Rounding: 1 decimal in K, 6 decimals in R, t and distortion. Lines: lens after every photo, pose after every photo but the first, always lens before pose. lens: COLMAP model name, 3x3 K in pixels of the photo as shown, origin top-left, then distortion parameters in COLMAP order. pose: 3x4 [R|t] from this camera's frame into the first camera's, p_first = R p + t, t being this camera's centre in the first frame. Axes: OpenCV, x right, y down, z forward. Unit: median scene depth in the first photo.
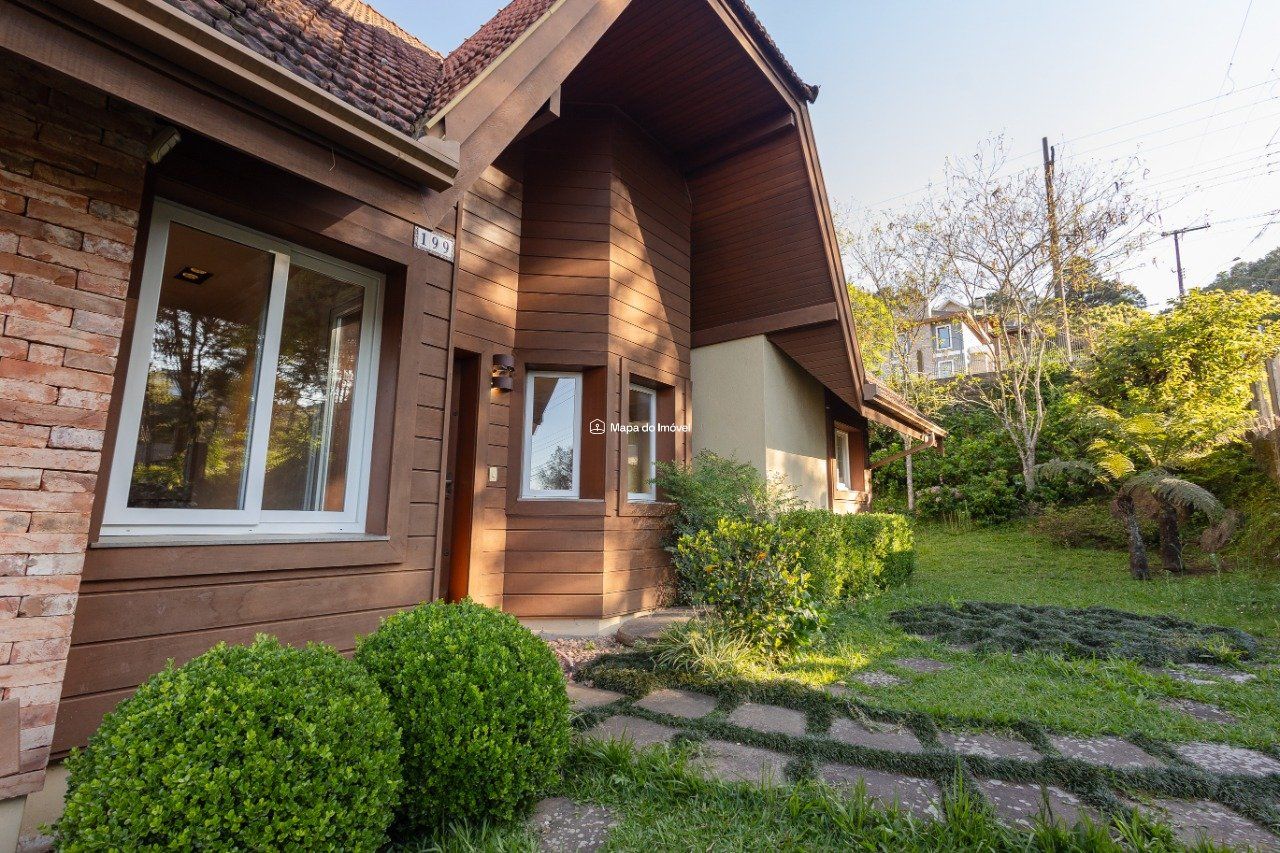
lens RADIAL K [[581.9, 0, 639.9], [0, 581.9, 430.5], [0, 0, 1]] dist [0.002436, 0.000209]
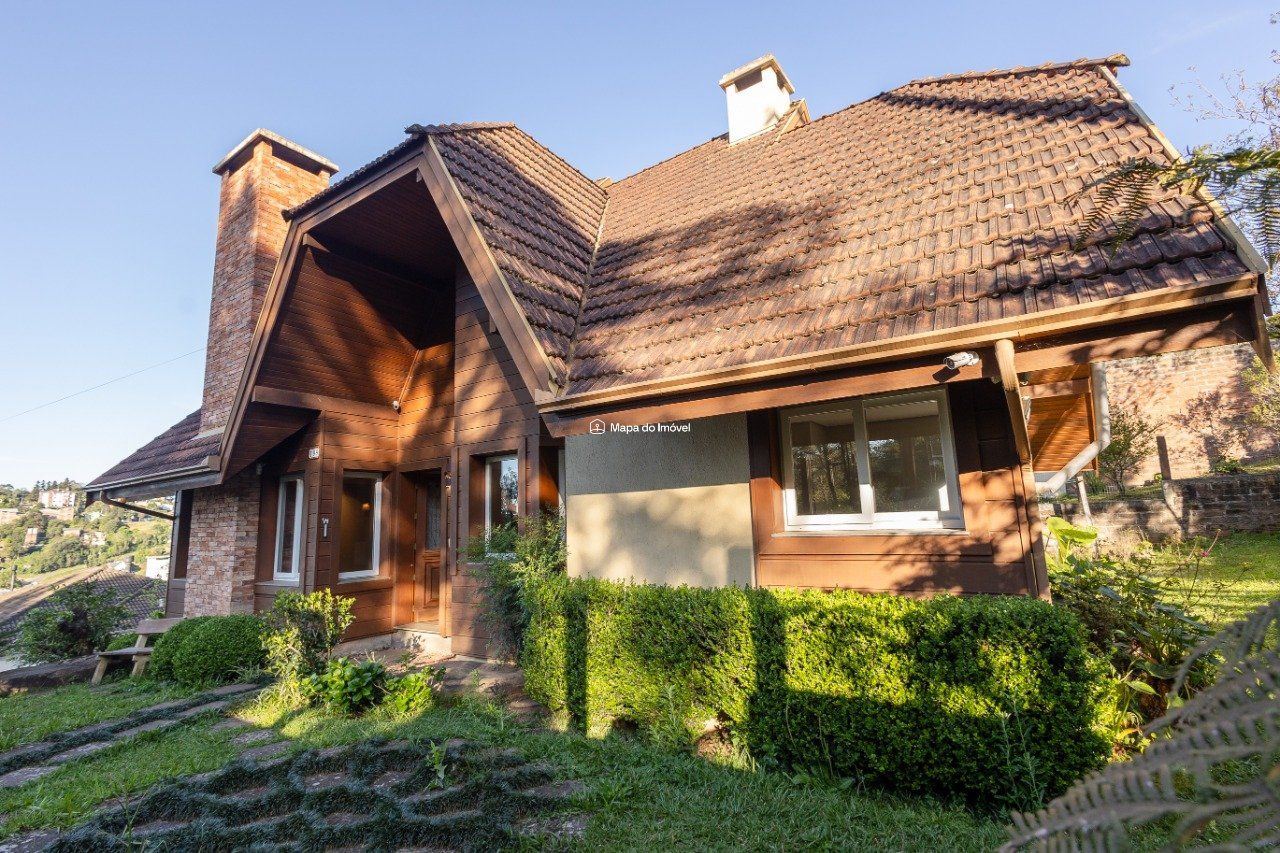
lens RADIAL K [[590.3, 0, 623.0], [0, 590.3, 426.4], [0, 0, 1]] dist [0.017623, 0.000122]
pose [[0.078829, -0.177866, -0.980892, 1.272972], [0.177341, 0.970762, -0.161777, 0.100503], [0.980987, -0.161199, 0.108067, 1.227924]]
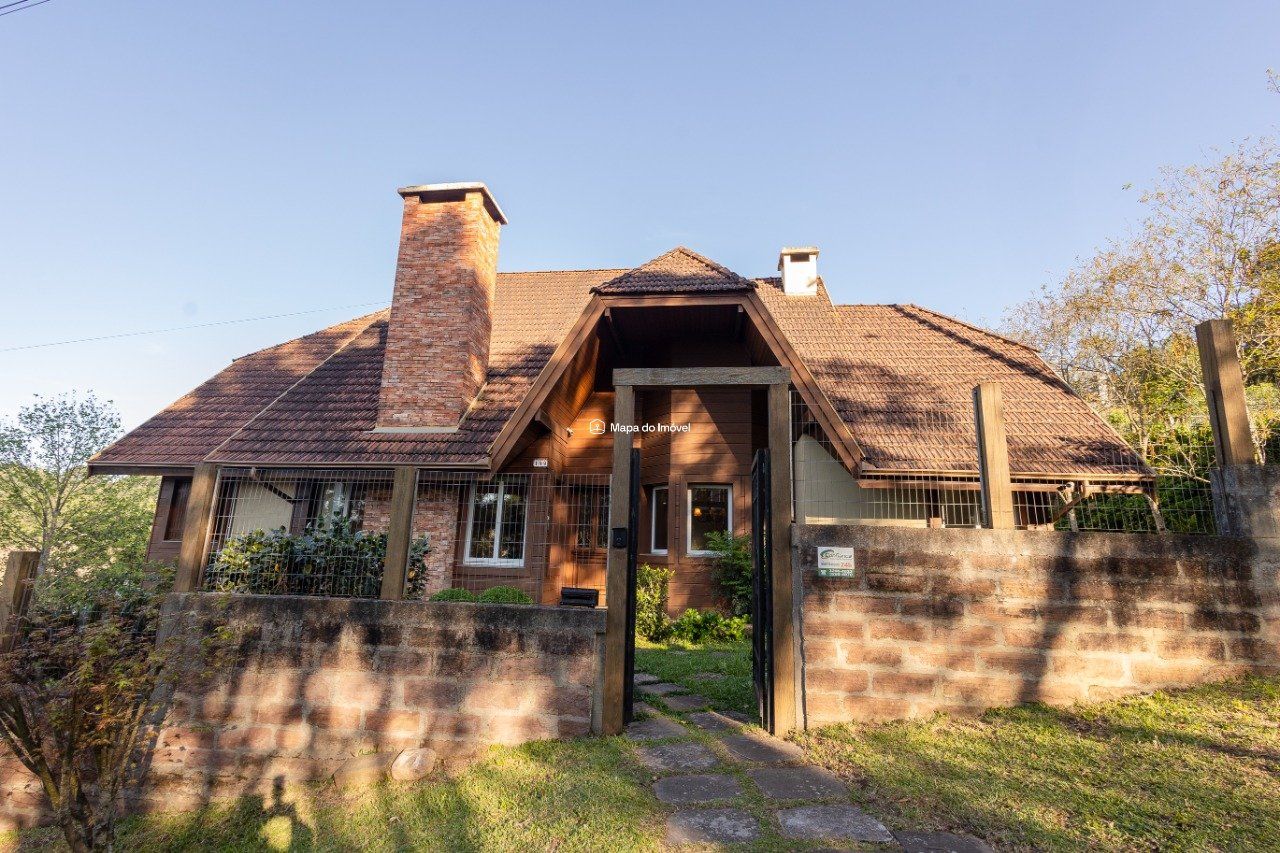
lens RADIAL K [[581.6, 0, 640.0], [0, 581.6, 426.5], [0, 0, 1]] dist [0.010708, -0.000015]
pose [[0.530574, -0.176307, -0.829100, 1.453507], [0.100919, 0.984311, -0.144731, -0.025149], [0.841610, -0.006882, 0.540043, -0.080578]]
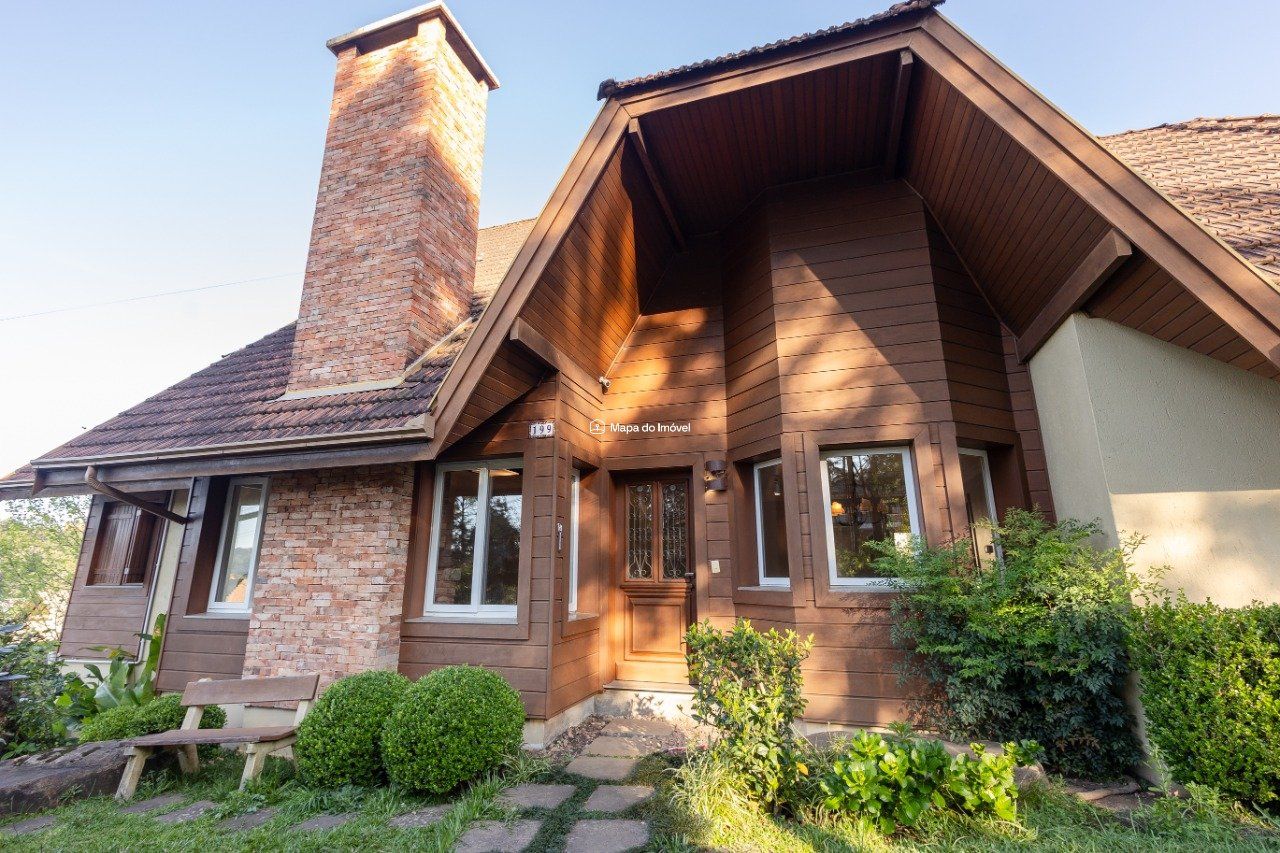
lens RADIAL K [[587.5, 0, 642.9], [0, 587.5, 420.0], [0, 0, 1]] dist [0.007380, -0.000176]
pose [[0.362383, -0.250194, -0.897820, 0.748799], [0.146193, 0.966631, -0.210362, 0.017729], [0.920492, -0.055024, 0.386868, 0.402094]]
